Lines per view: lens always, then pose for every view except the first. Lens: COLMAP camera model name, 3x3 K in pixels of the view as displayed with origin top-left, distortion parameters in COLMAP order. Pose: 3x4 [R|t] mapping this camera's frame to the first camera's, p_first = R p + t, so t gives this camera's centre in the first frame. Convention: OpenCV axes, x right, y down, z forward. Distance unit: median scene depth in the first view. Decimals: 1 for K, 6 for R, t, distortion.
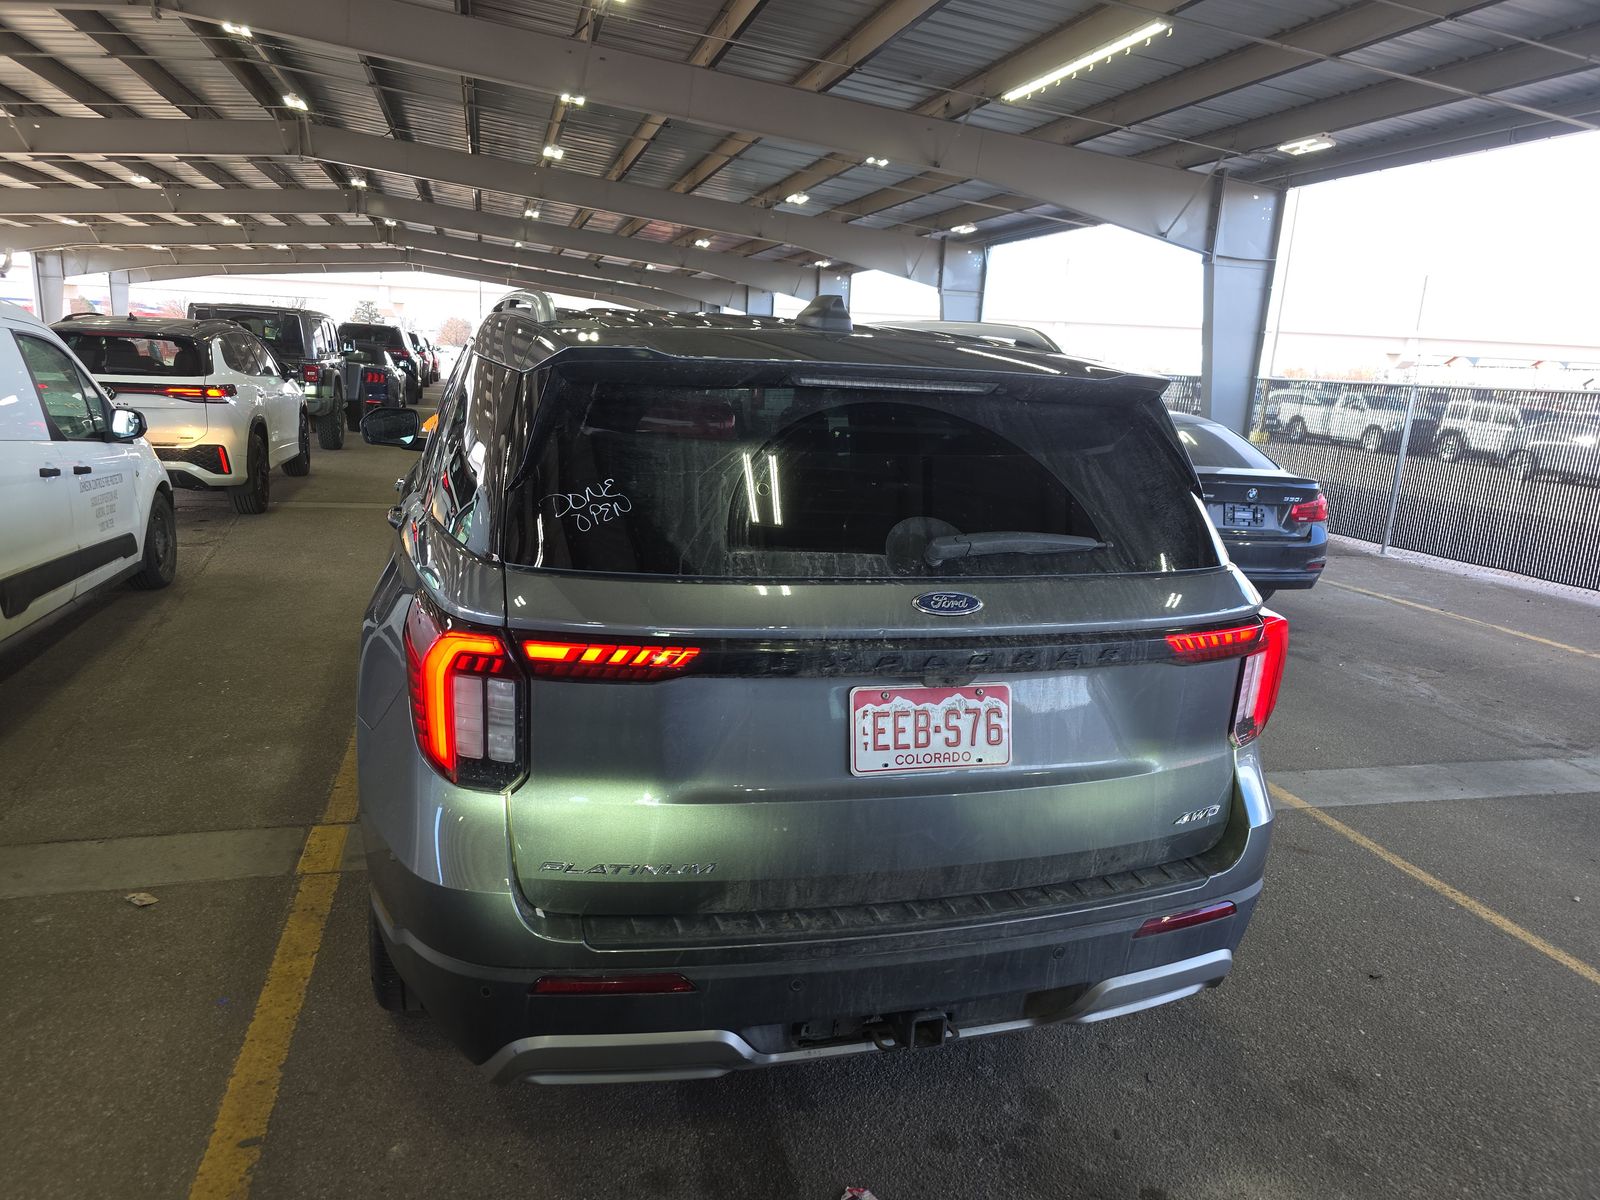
lens RADIAL K [[1083.0, 0, 785.7], [0, 1083.0, 617.3], [0, 0, 1]] dist [0.051537, -0.047032]
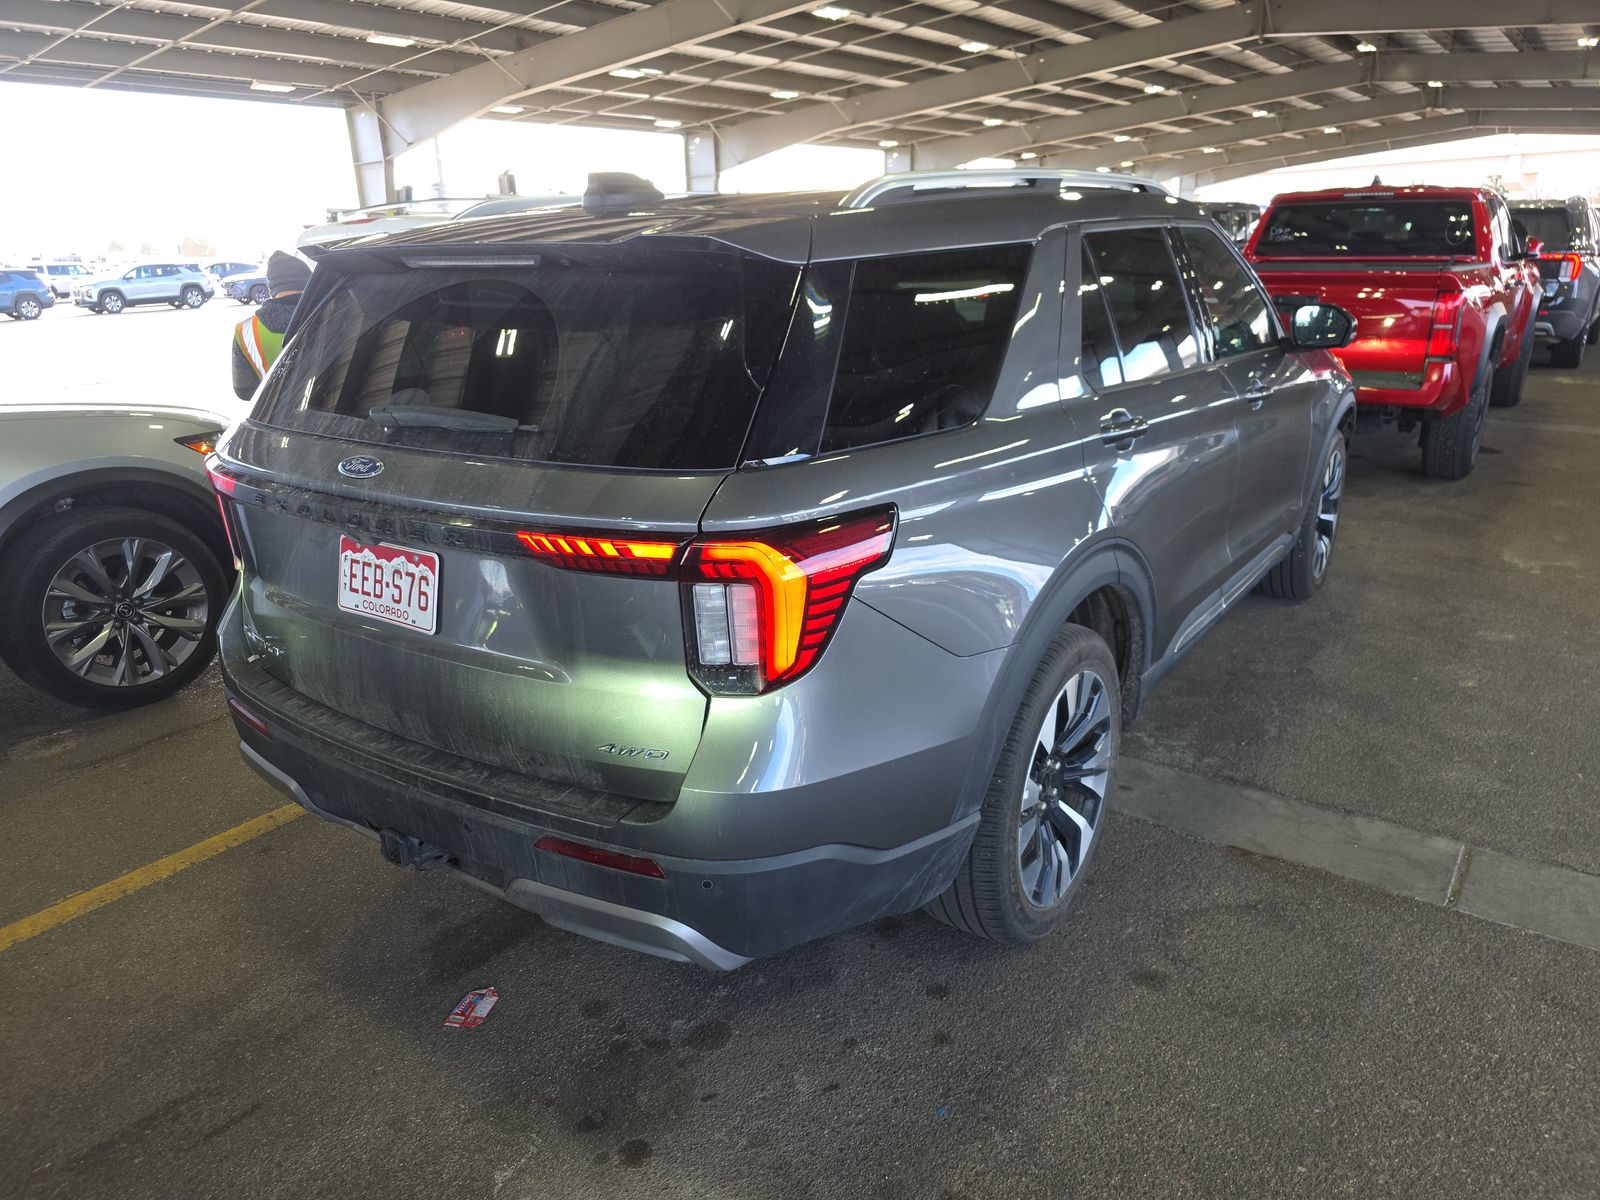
lens RADIAL K [[1083.0, 0, 785.7], [0, 1083.0, 617.3], [0, 0, 1]] dist [0.051537, -0.047032]
pose [[0.614118, 0.190405, -0.765901, 0.238476], [-0.121767, 0.981700, 0.146418, -0.014438], [0.779764, 0.003343, 0.626065, 0.119934]]
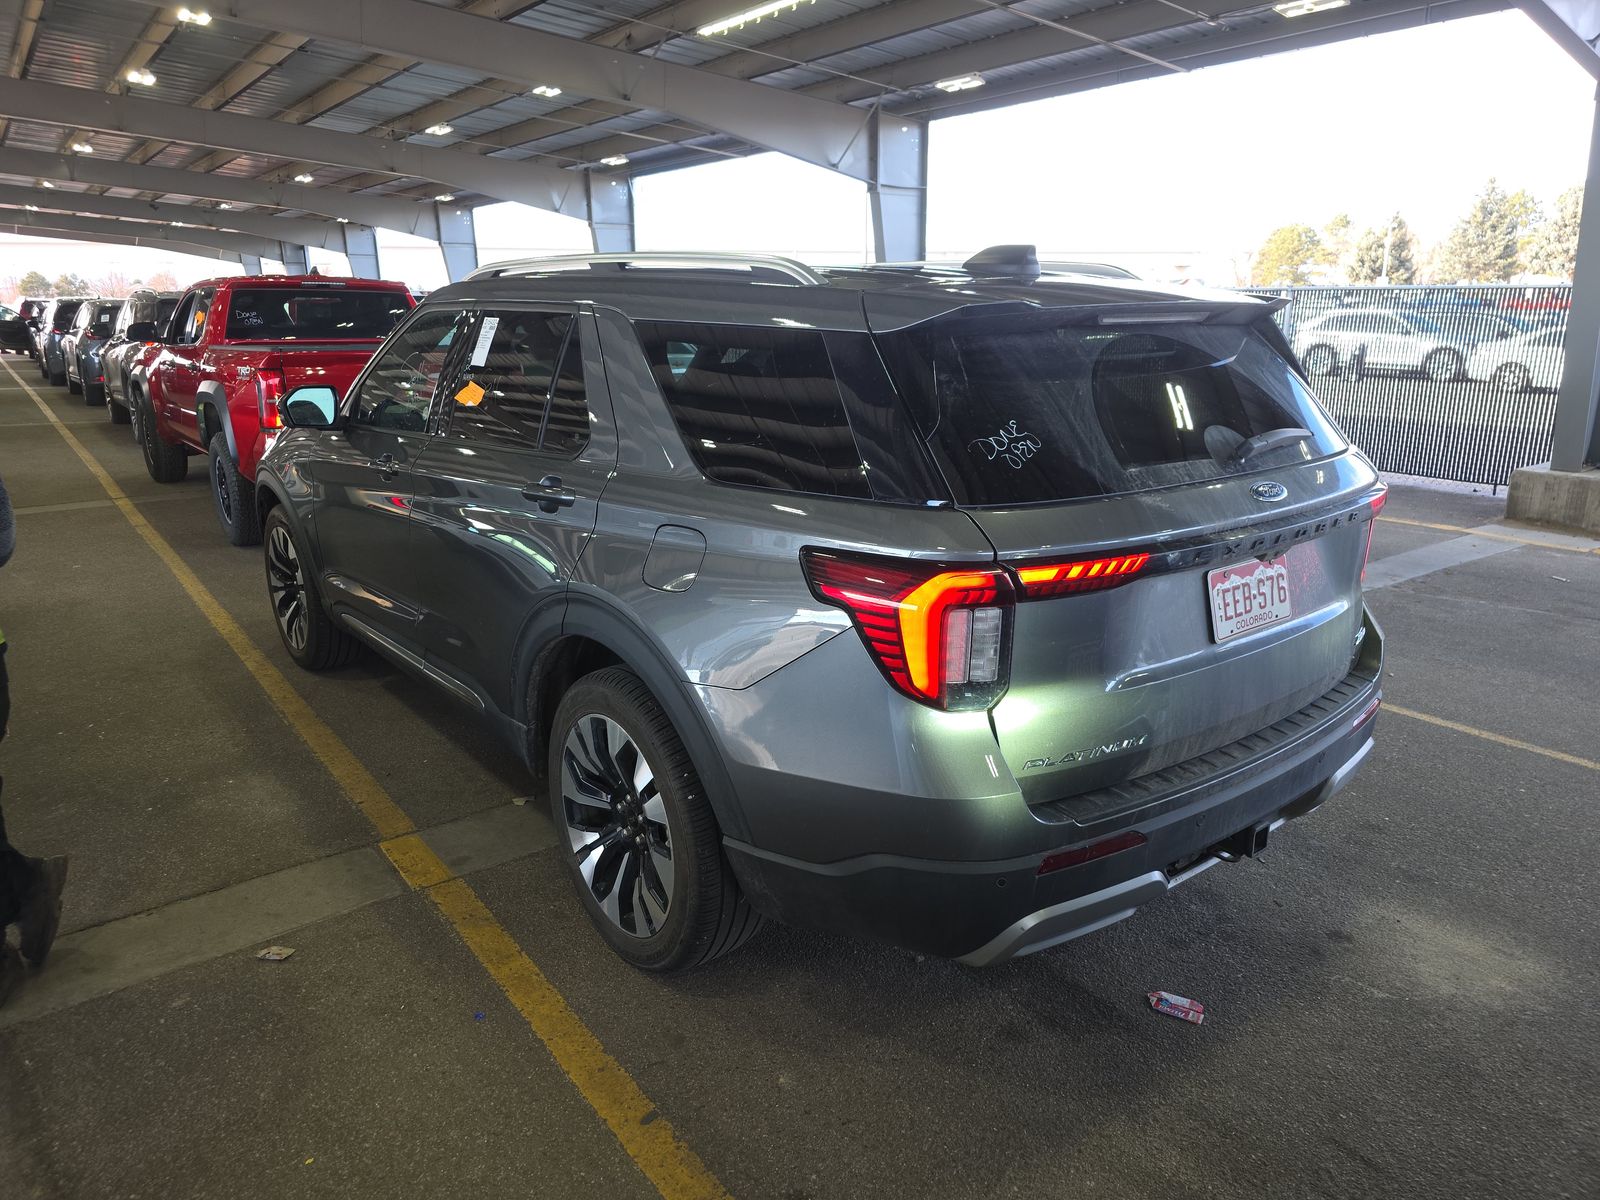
lens RADIAL K [[1089.2, 0, 800.0], [0, 1089.2, 600.0], [0, 0, 1]] dist [0.038207, -0.033037]
pose [[0.925571, -0.155884, 0.344991, -0.147997], [0.140779, 0.987663, 0.068582, -0.009865], [-0.351425, -0.014910, 0.936097, 0.002960]]
